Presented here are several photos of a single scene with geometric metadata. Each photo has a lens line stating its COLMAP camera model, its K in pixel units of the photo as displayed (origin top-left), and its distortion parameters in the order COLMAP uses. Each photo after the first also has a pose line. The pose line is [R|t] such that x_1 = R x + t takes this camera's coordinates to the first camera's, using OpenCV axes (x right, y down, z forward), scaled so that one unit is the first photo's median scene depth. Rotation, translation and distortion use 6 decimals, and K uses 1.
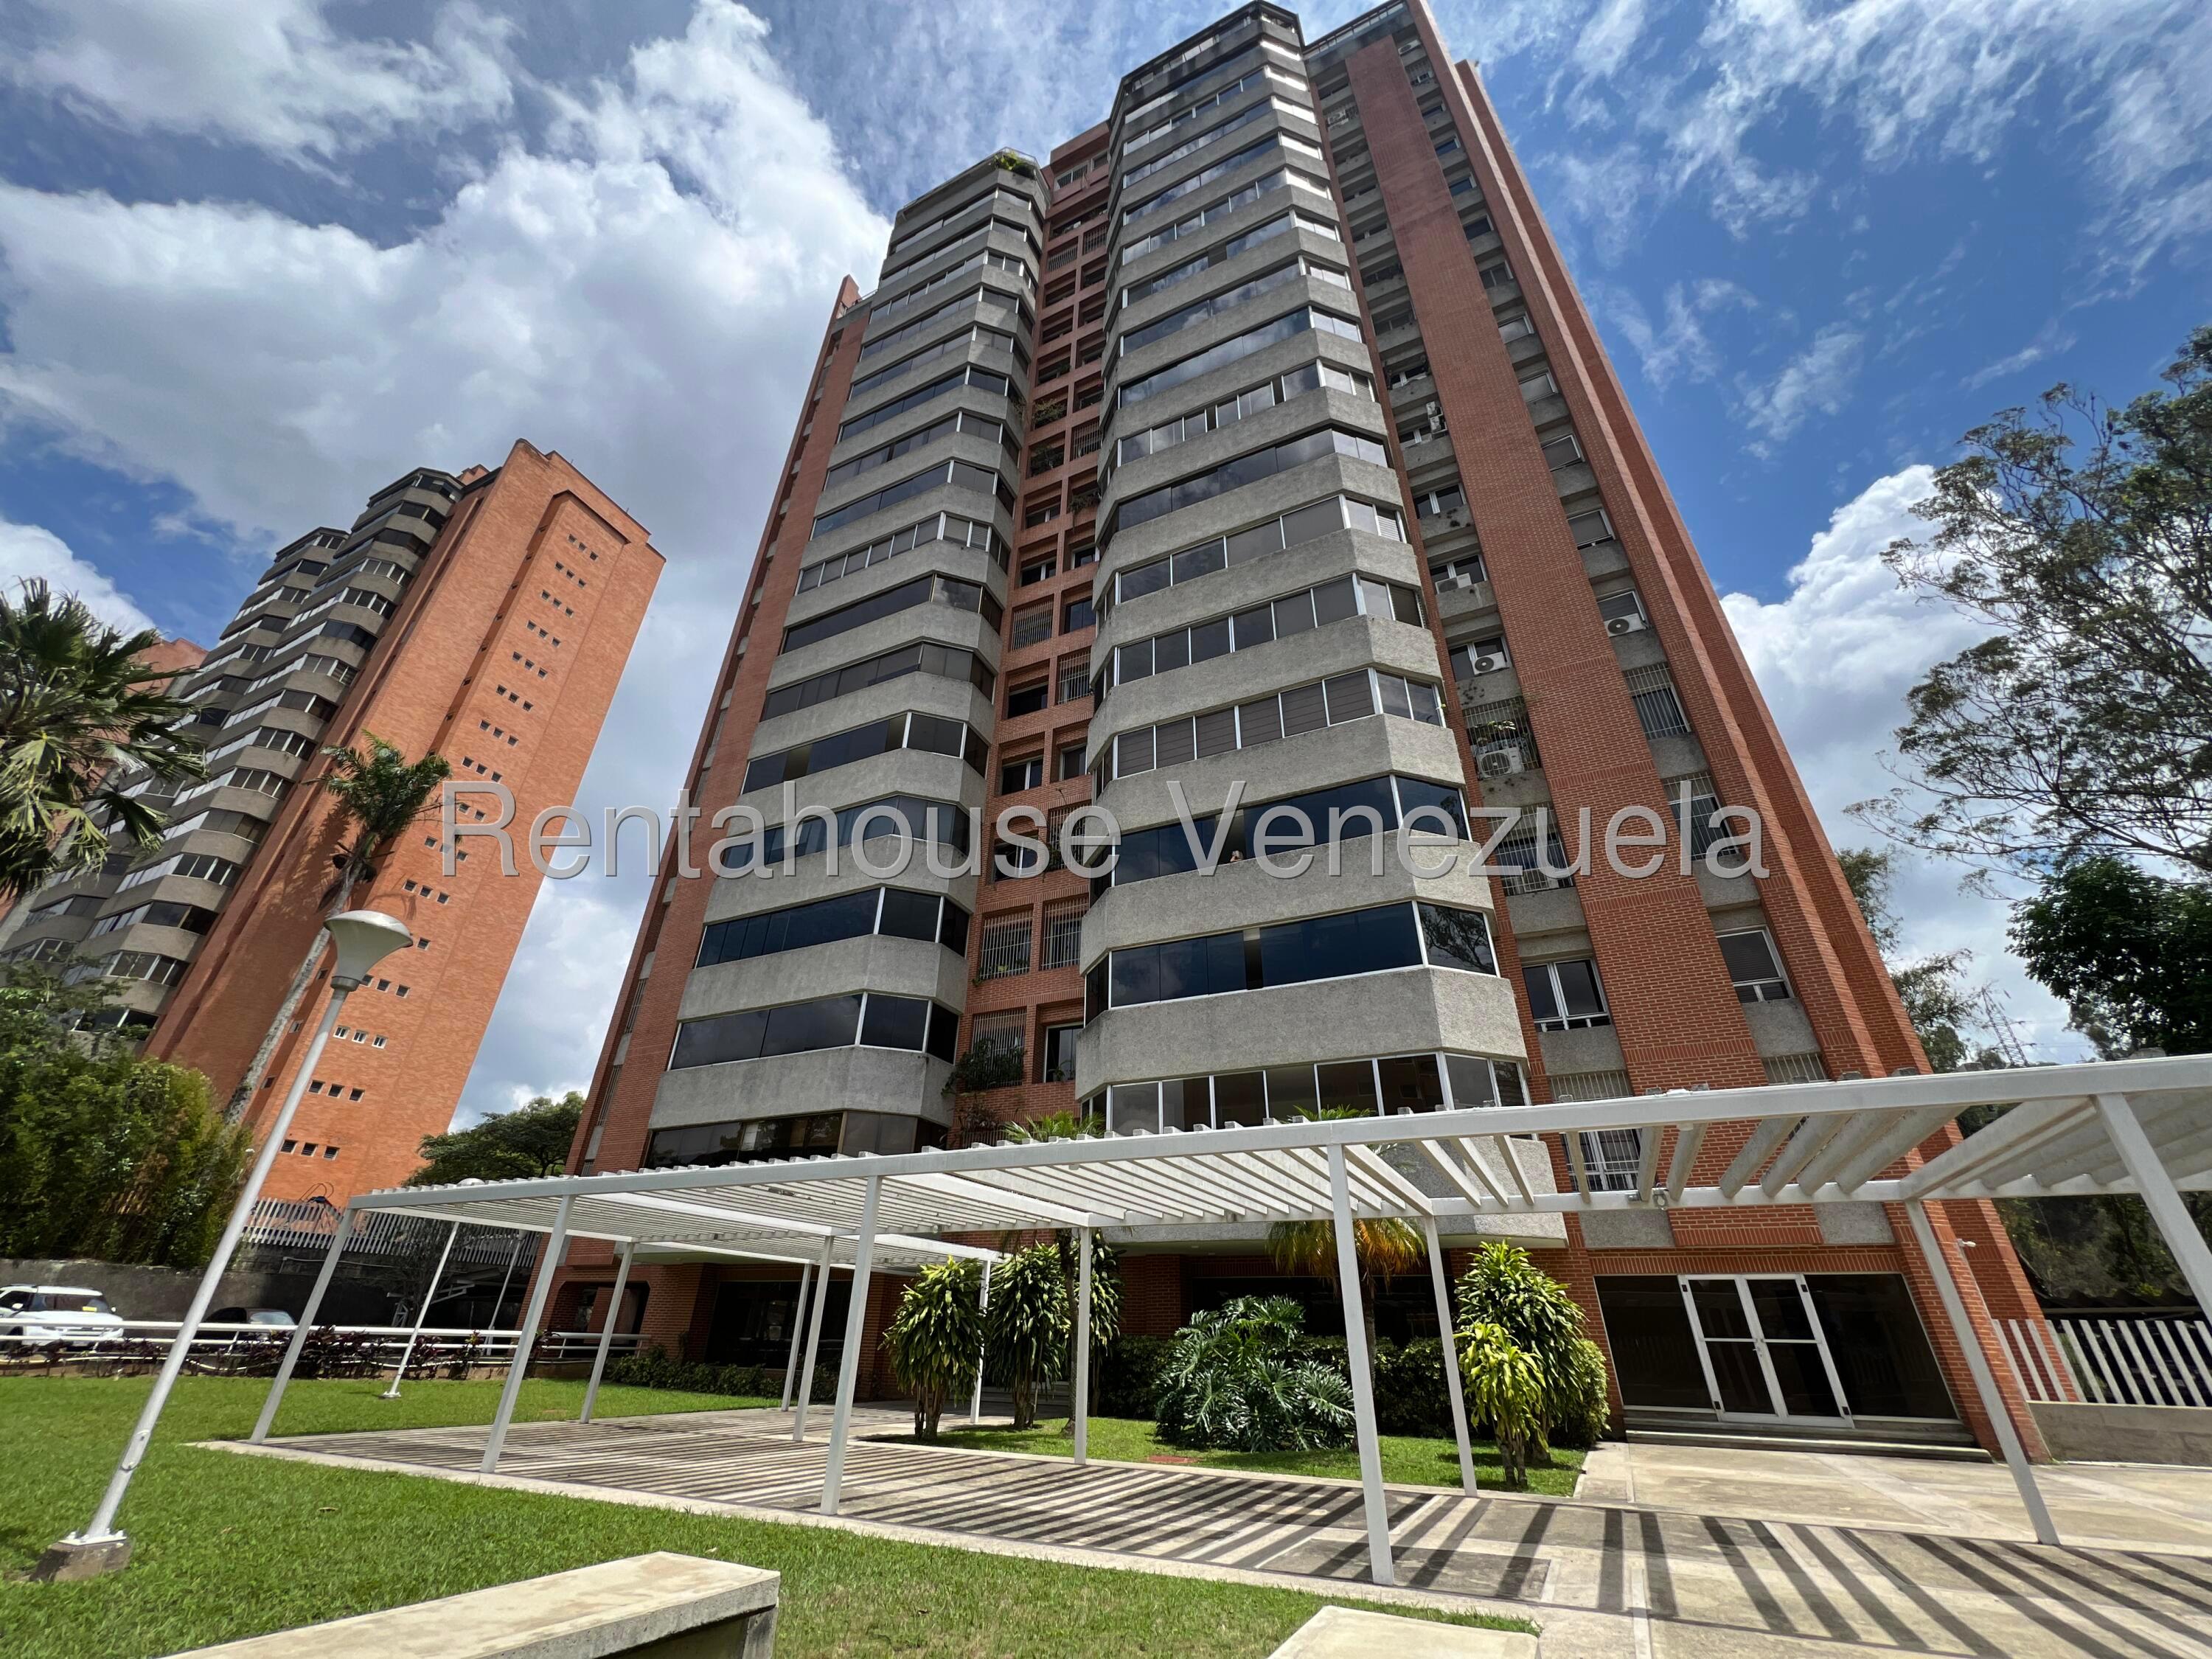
lens RADIAL K [[885.3, 0, 1102.8], [0, 885.3, 822.3], [0, 0, 1]] dist [-0.002107, 0.000510]
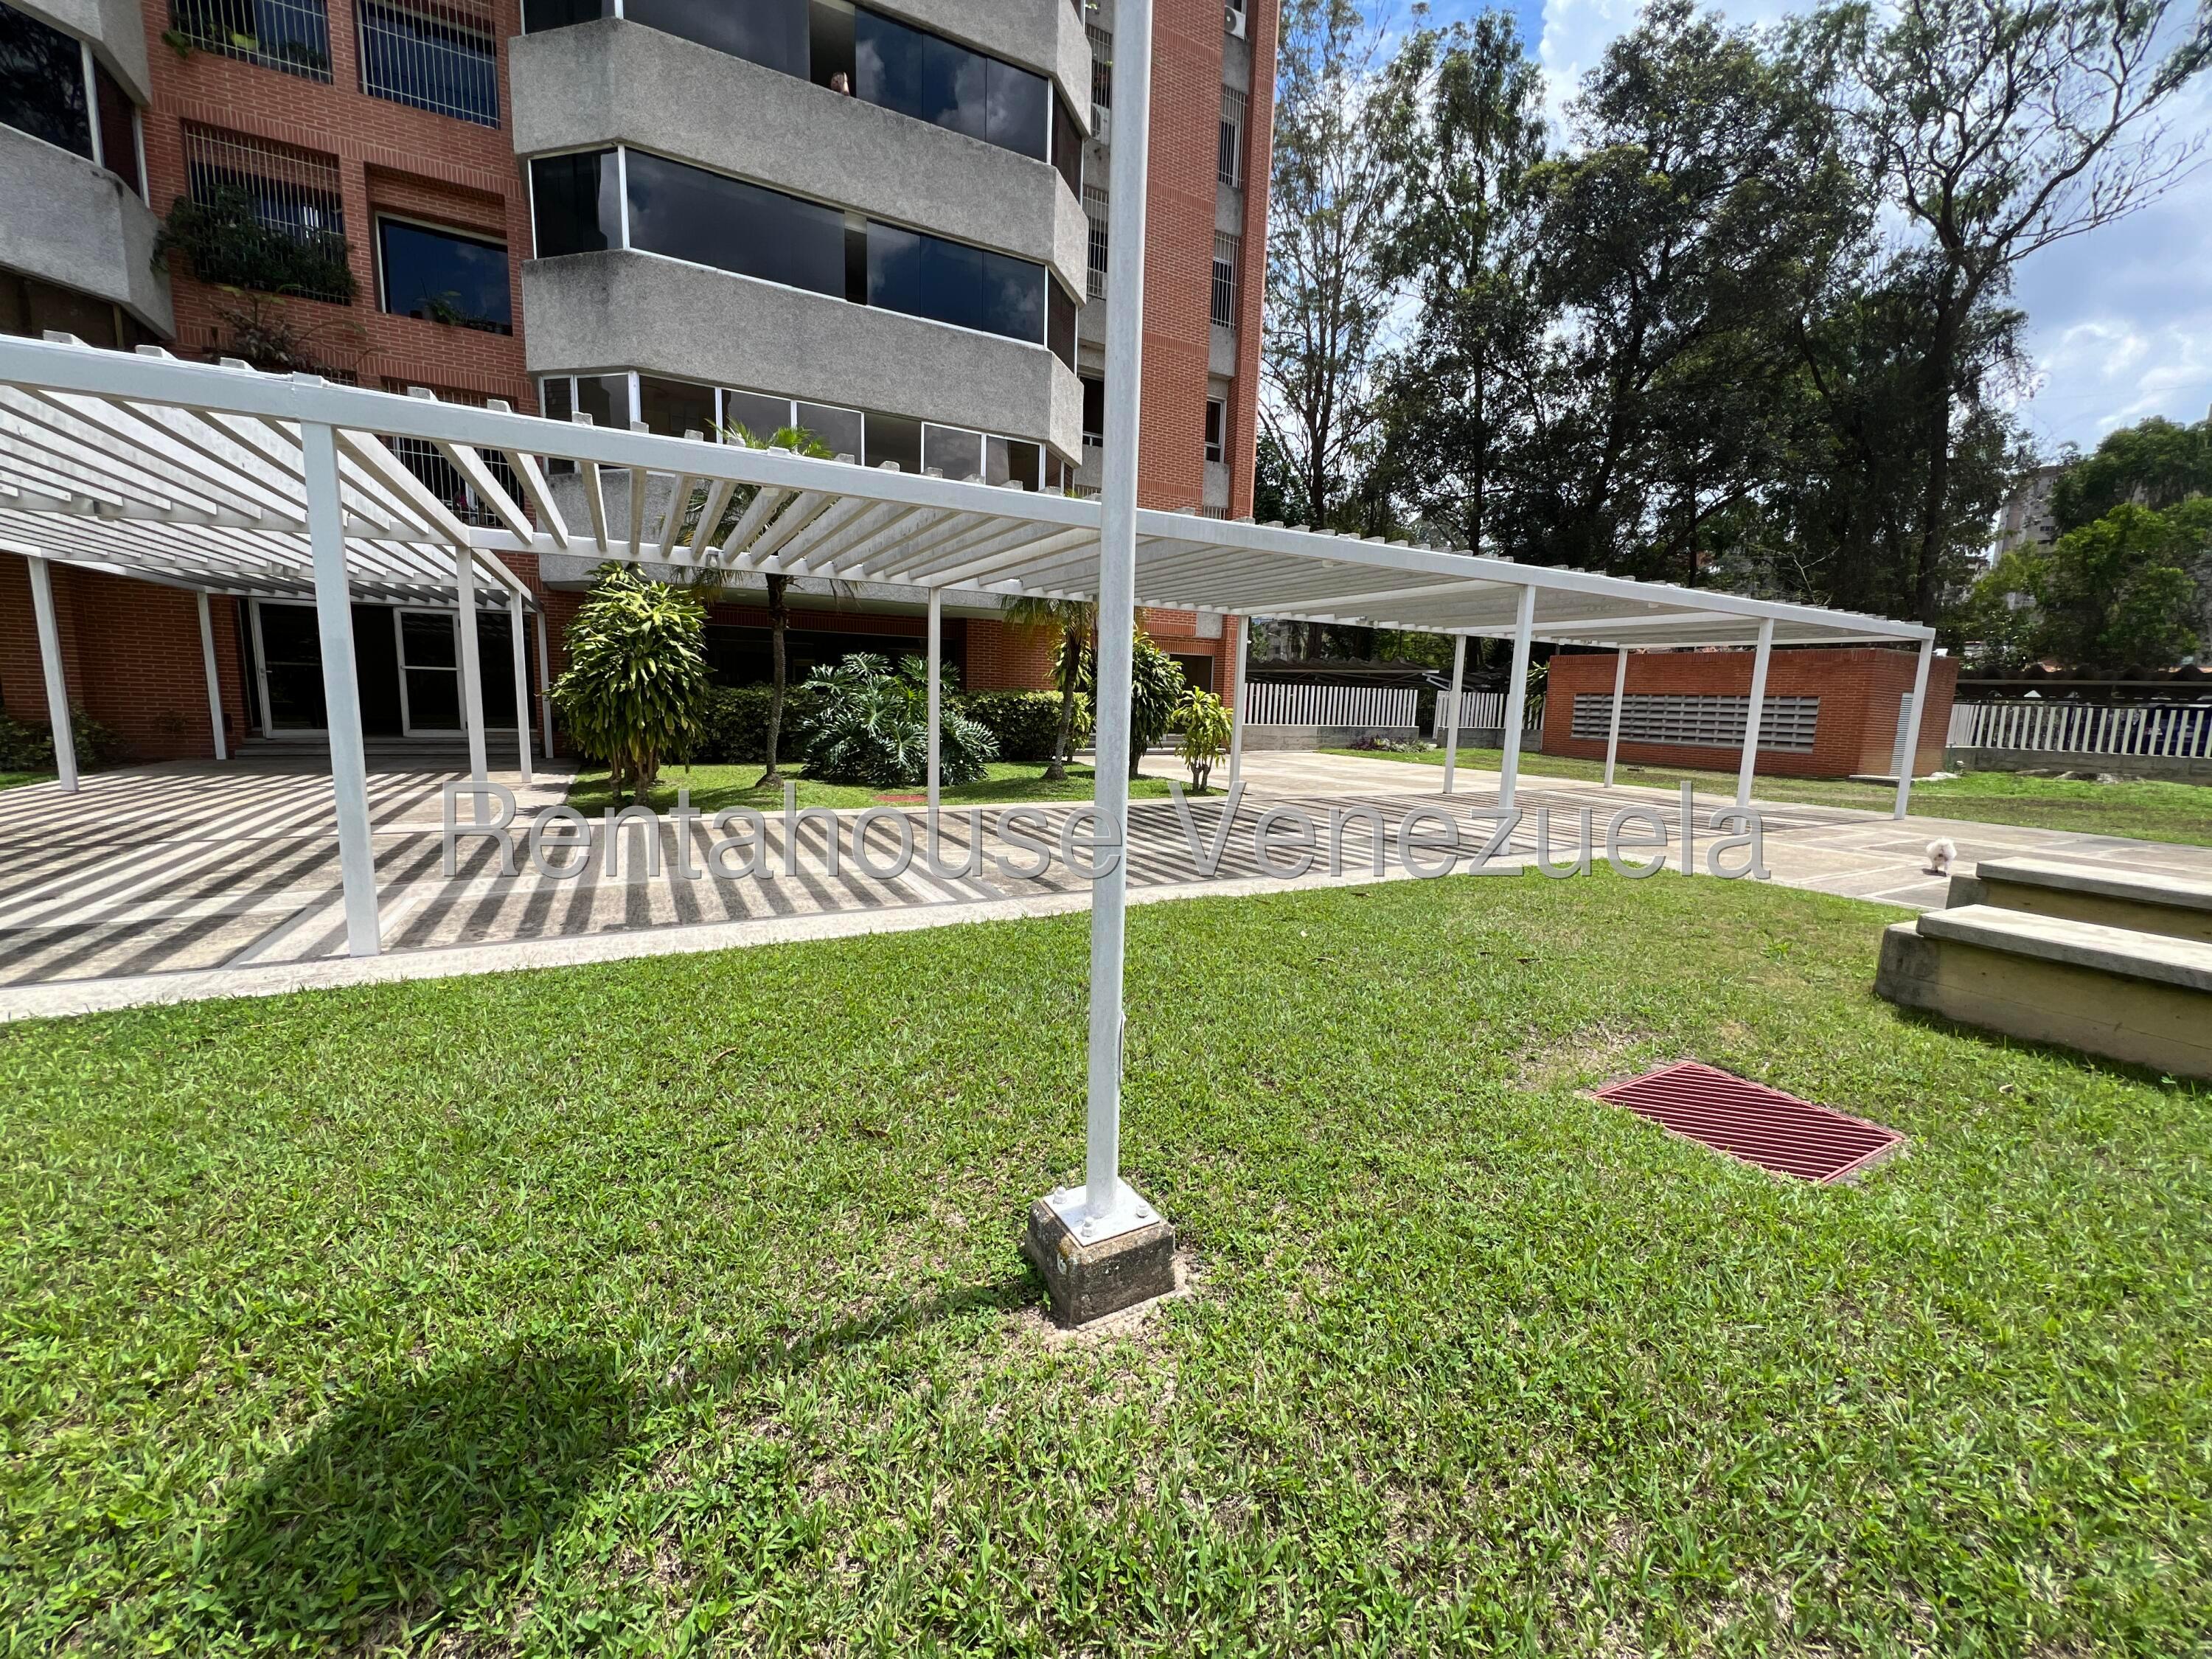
lens RADIAL K [[885.3, 0, 1102.8], [0, 885.3, 822.3], [0, 0, 1]] dist [-0.002107, 0.000510]
pose [[0.578543, -0.118058, 0.807062, -0.205090], [-0.431558, 0.795320, 0.425704, 0.065678], [-0.692131, -0.594582, 0.409178, 0.130152]]
